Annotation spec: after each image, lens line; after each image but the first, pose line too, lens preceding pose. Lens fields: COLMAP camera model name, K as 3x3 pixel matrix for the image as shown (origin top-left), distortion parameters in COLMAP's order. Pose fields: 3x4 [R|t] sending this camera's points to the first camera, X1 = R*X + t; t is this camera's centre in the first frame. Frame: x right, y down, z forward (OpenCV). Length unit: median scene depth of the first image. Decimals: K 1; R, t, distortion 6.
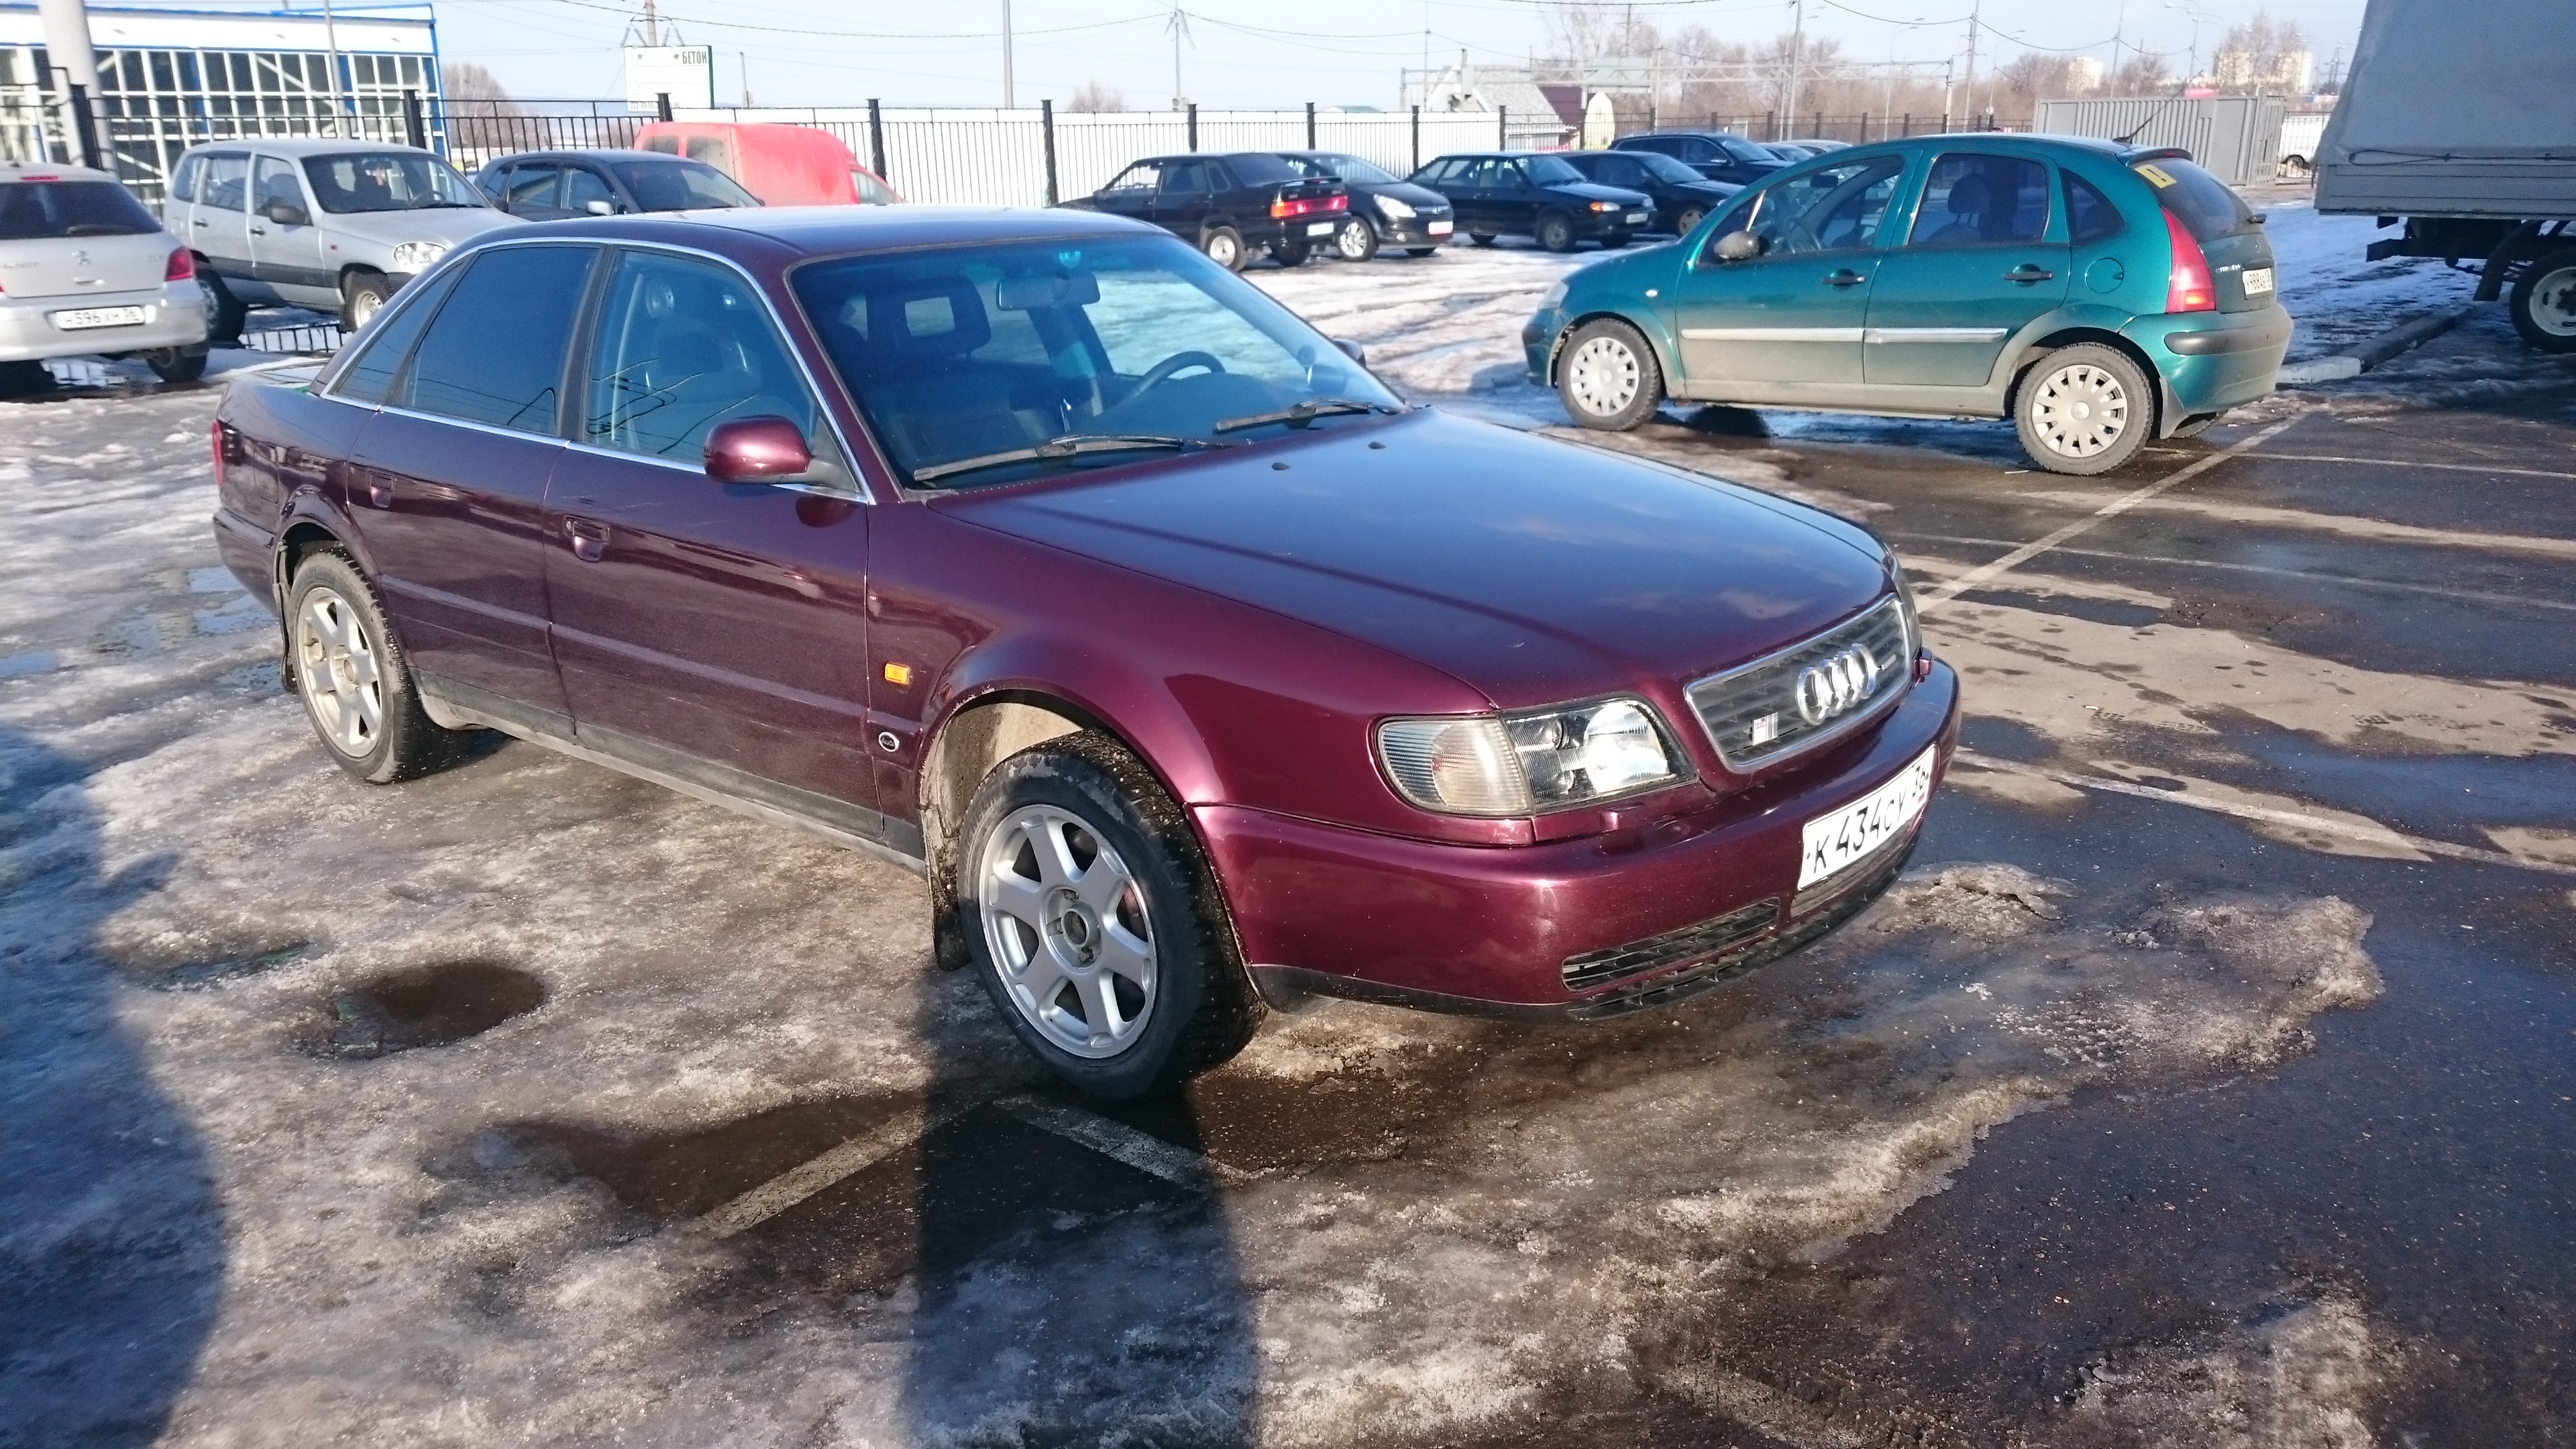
lens RADIAL K [[1892.8, 0, 1288.0], [0, 1892.8, 724.5], [0, 0, 1]] dist [0.004186, -0.004072]
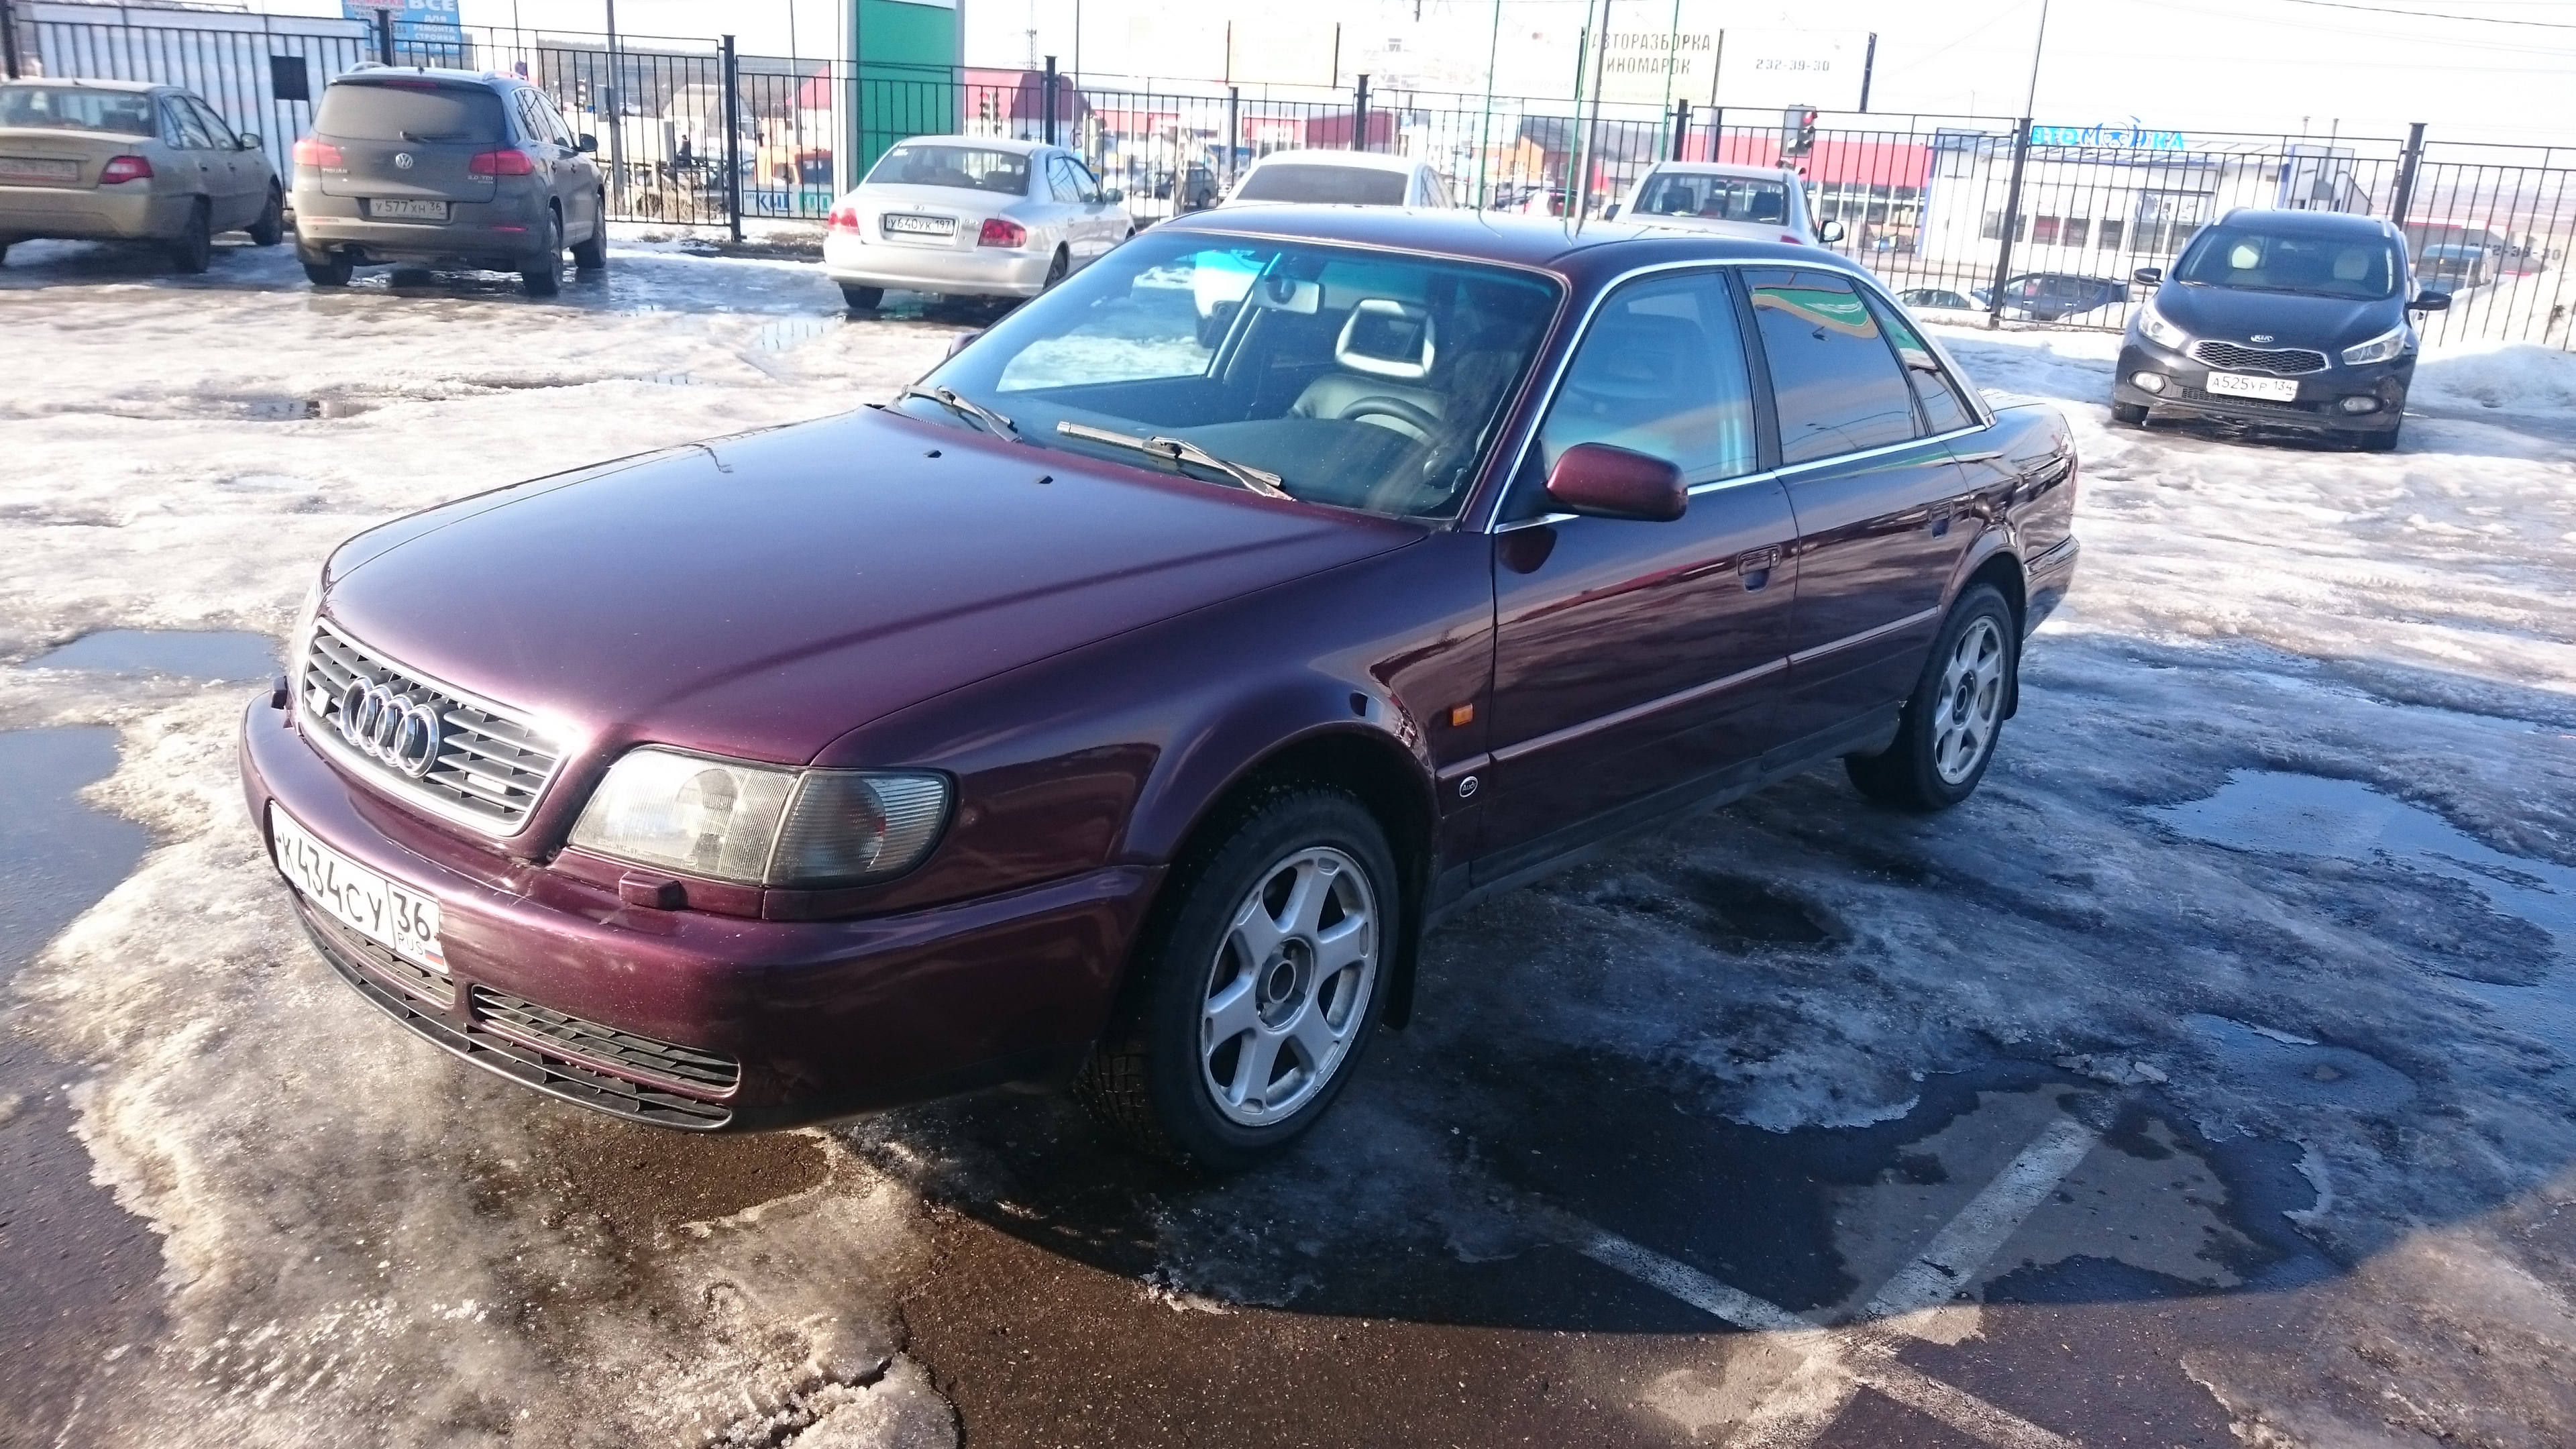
lens RADIAL K [[1889.8, 0, 1277.8], [0, 1889.8, 718.6], [0, 0, 1]] dist [0.011645, -0.002040]
pose [[-0.020185, 0.304908, -0.952168, 0.731356], [-0.355263, 0.888022, 0.291898, -0.278918], [0.934548, 0.344162, 0.090398, 0.872442]]
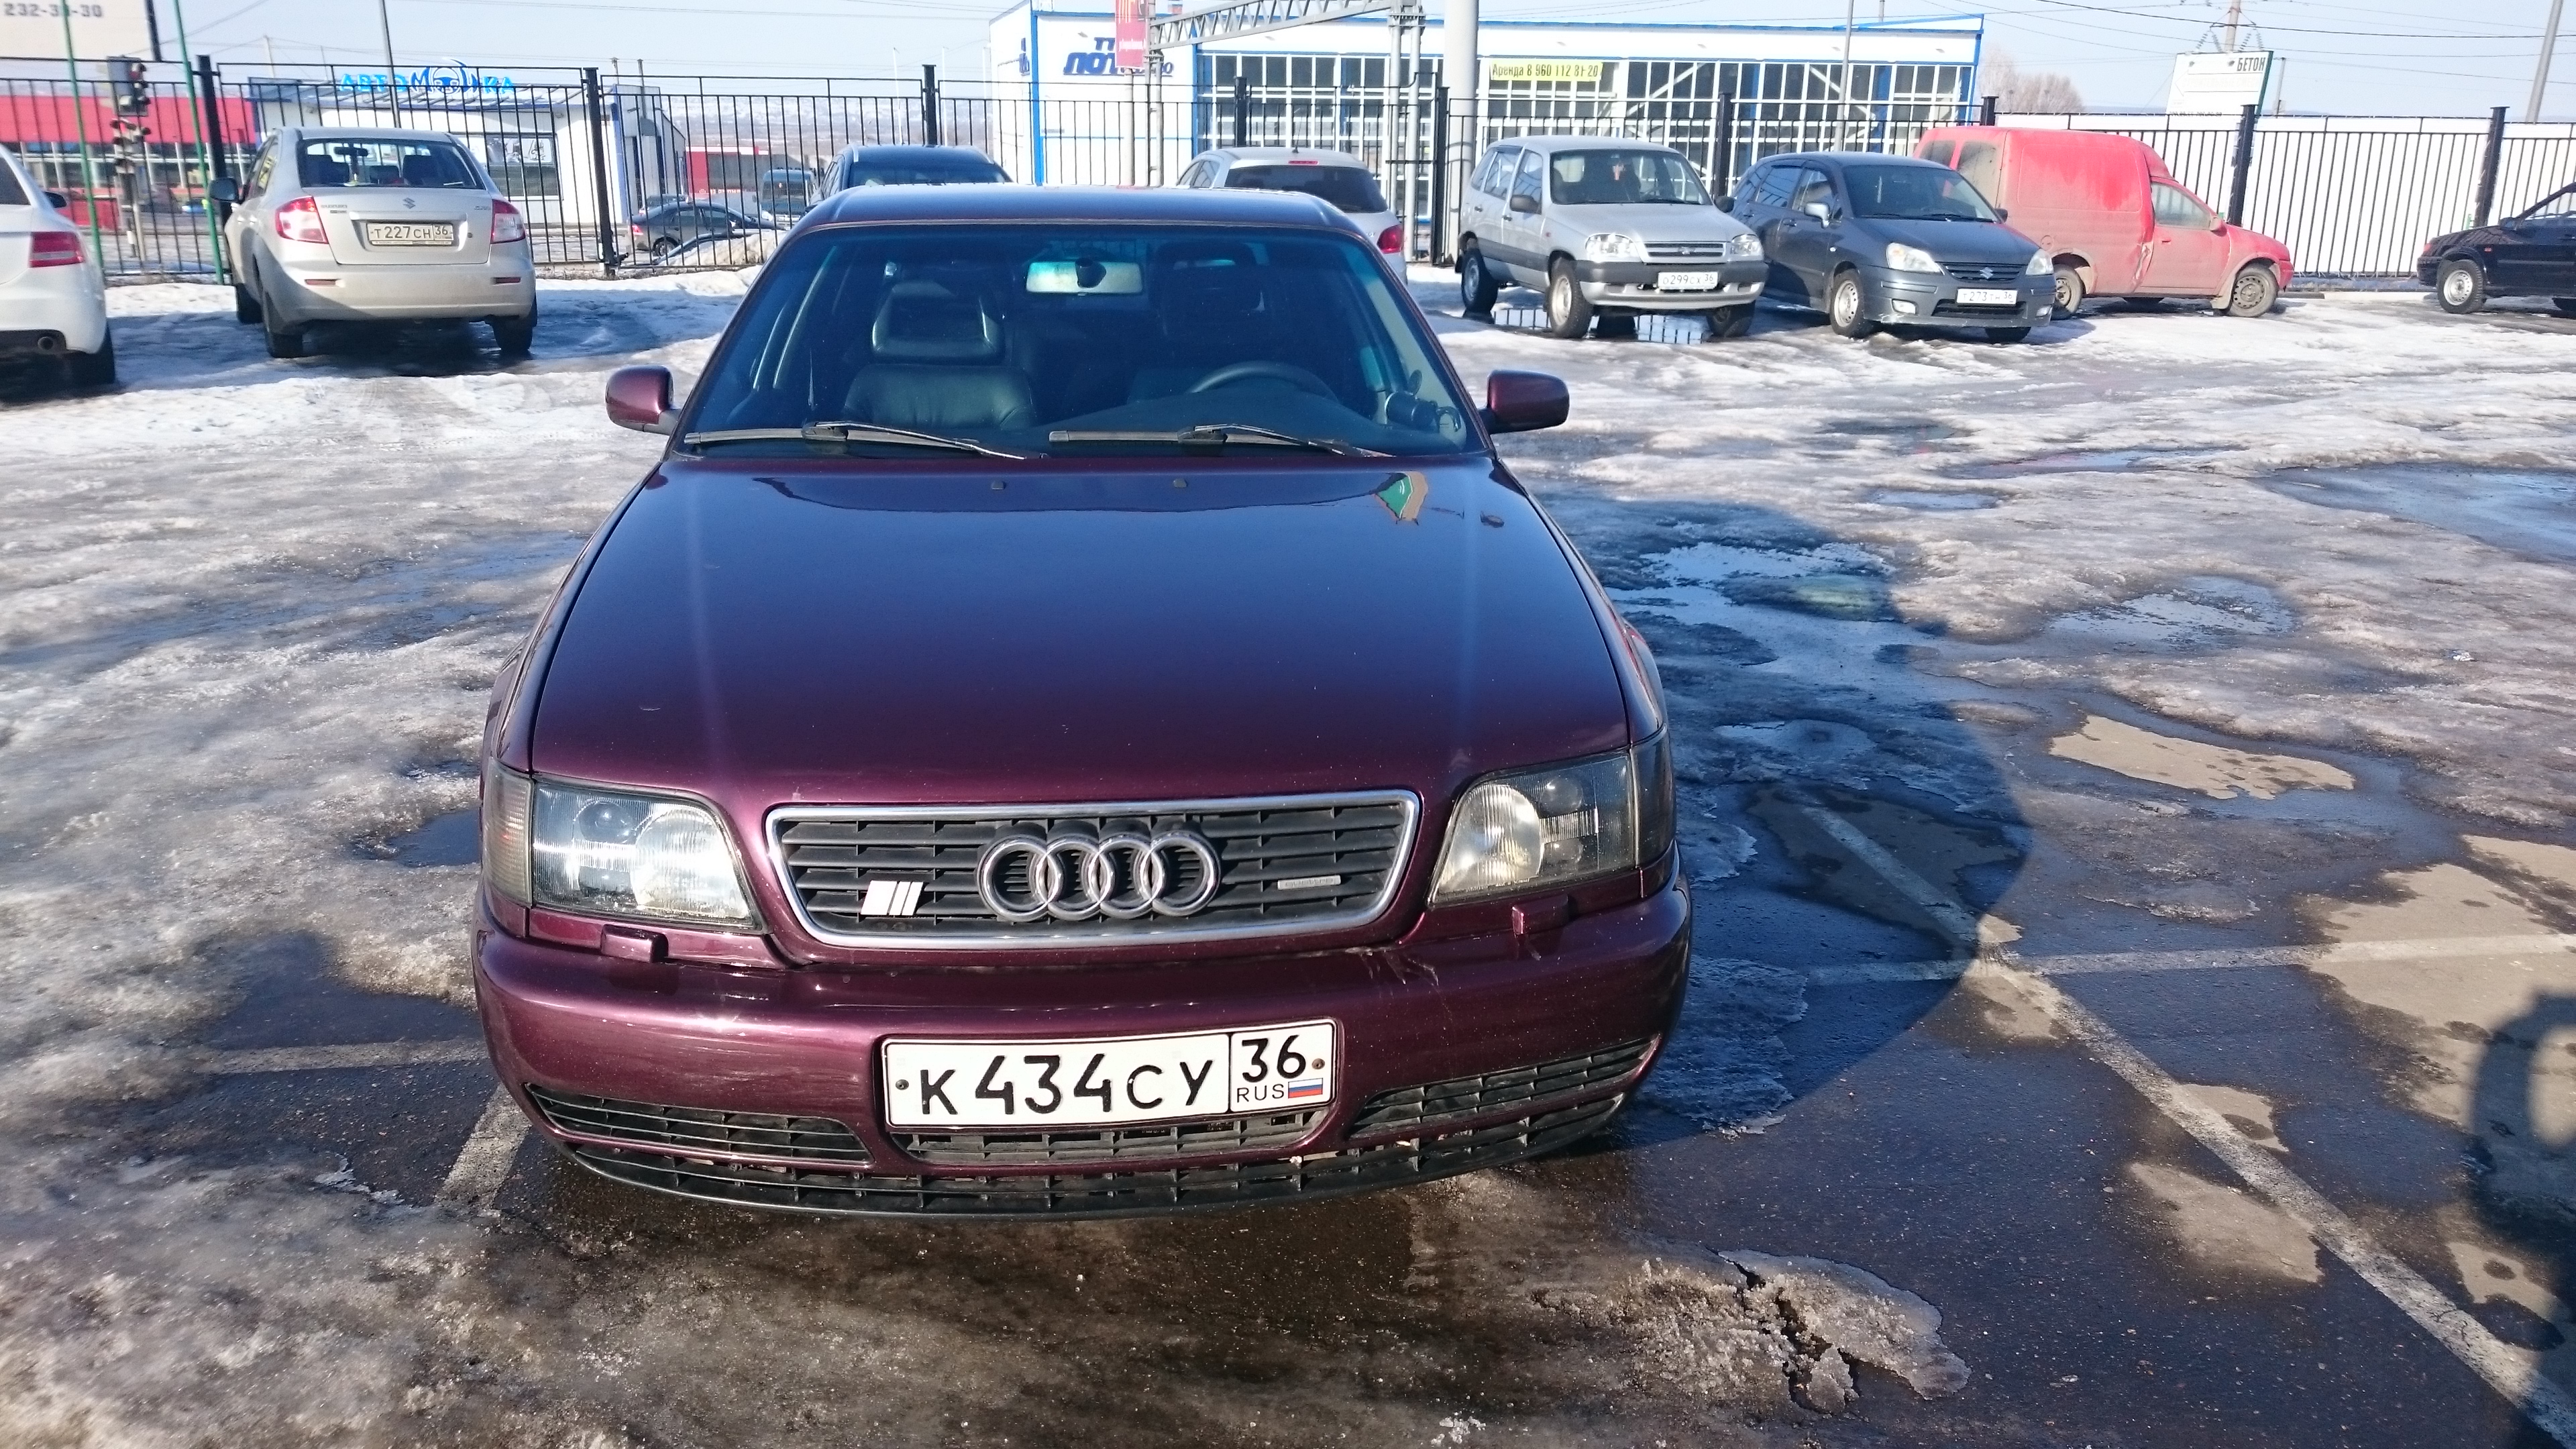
lens RADIAL K [[1889.8, 0, 1277.8], [0, 1889.8, 718.6], [0, 0, 1]] dist [0.011645, -0.002040]
pose [[0.721781, 0.219750, -0.656309, 0.526434], [-0.225018, 0.971249, 0.077734, -0.100289], [0.654521, 0.091575, 0.750477, 0.345730]]
